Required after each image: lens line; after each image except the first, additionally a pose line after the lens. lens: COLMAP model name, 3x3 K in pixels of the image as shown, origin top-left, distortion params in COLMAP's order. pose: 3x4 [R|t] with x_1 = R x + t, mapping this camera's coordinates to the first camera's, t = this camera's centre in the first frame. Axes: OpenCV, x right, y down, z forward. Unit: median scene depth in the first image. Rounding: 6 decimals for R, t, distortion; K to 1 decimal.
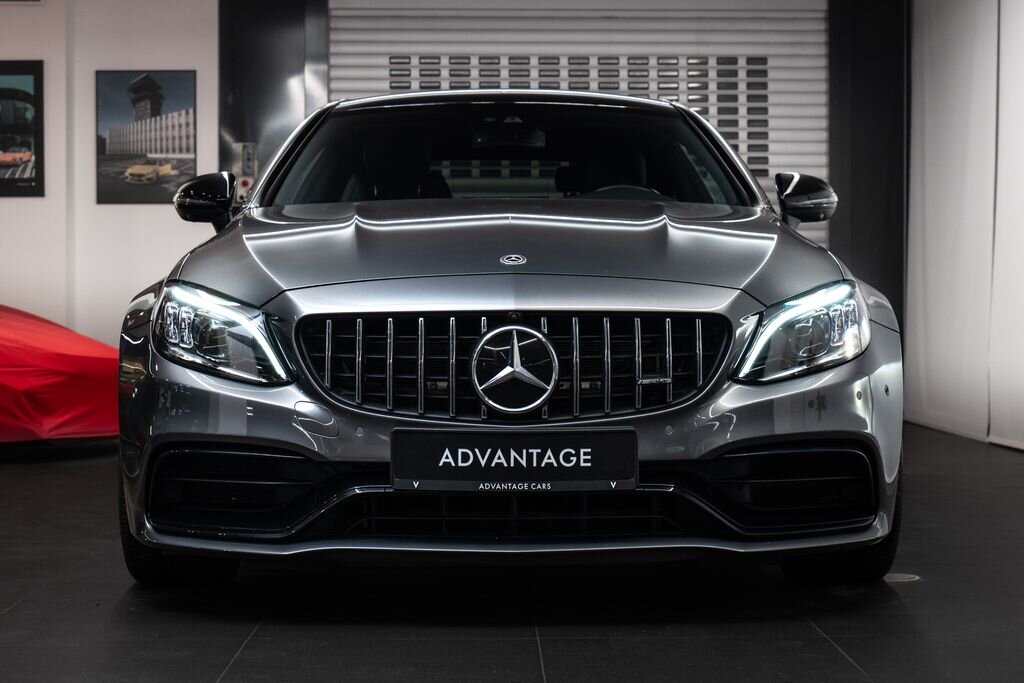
lens RADIAL K [[1750.8, 0, 512.0], [0, 1750.8, 341.5], [0, 0, 1]] dist [0.018147, -0.012132]
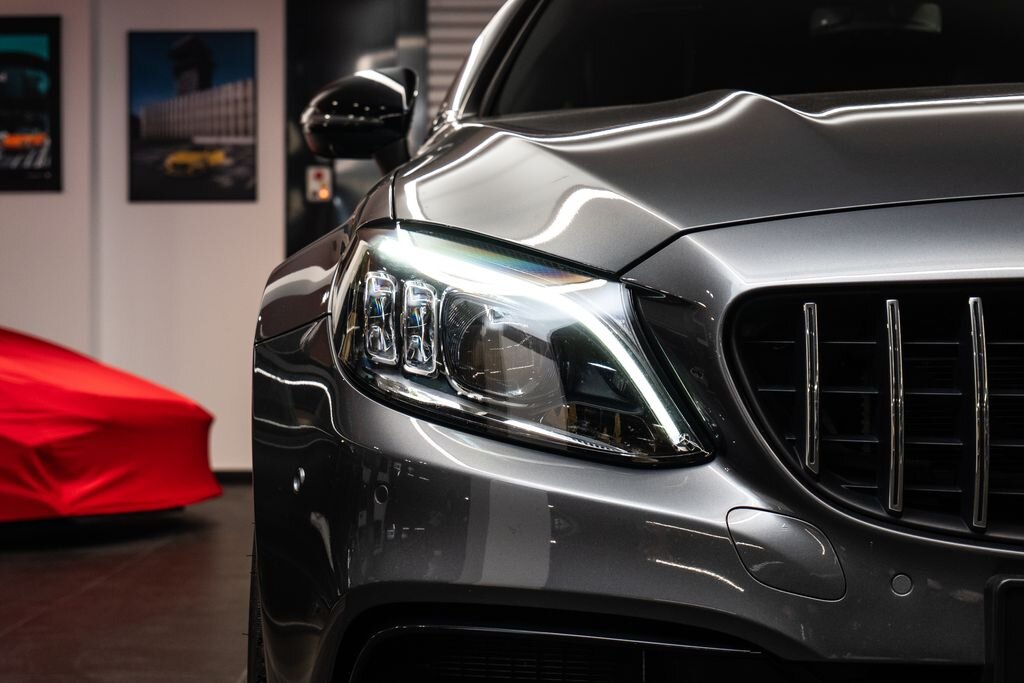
lens RADIAL K [[1853.2, 0, 512.0], [0, 1853.2, 341.5], [0, 0, 1]] dist [0.033468, 0.110983]
pose [[0.999828, -0.001367, -0.018478, -0.160623], [0.000955, 0.999751, -0.022304, 0.005899], [0.018503, 0.022283, 0.999580, 0.561718]]
